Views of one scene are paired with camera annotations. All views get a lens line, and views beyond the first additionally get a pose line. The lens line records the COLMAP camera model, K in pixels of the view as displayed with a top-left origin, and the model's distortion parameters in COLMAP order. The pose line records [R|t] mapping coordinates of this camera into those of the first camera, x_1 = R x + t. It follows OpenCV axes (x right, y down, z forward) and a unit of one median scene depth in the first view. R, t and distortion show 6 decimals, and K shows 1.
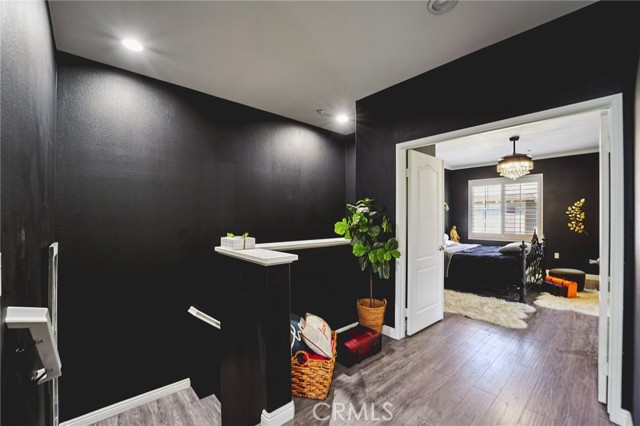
lens RADIAL K [[275.0, 0, 320.0], [0, 275.0, 213.0], [0, 0, 1]] dist [-0.002060, 0.000109]
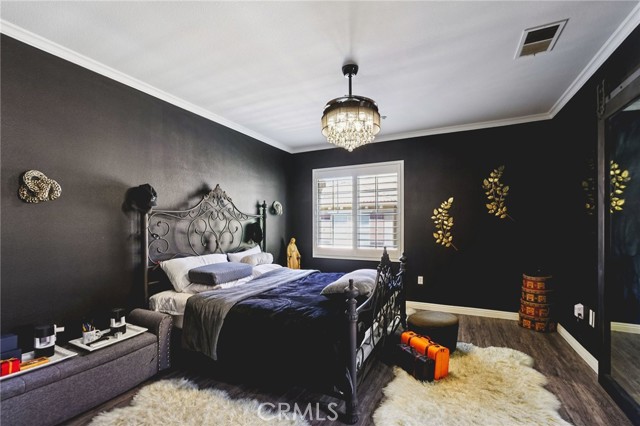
lens RADIAL K [[279.3, 0, 319.1], [0, 279.3, 219.8], [0, 0, 1]] dist [0.001254, 0.000077]
pose [[0.937562, 0.005787, 0.347770, 0.399595], [-0.003840, 0.999973, -0.006288, 0.009482], [-0.347797, 0.004561, 0.937559, 0.453176]]
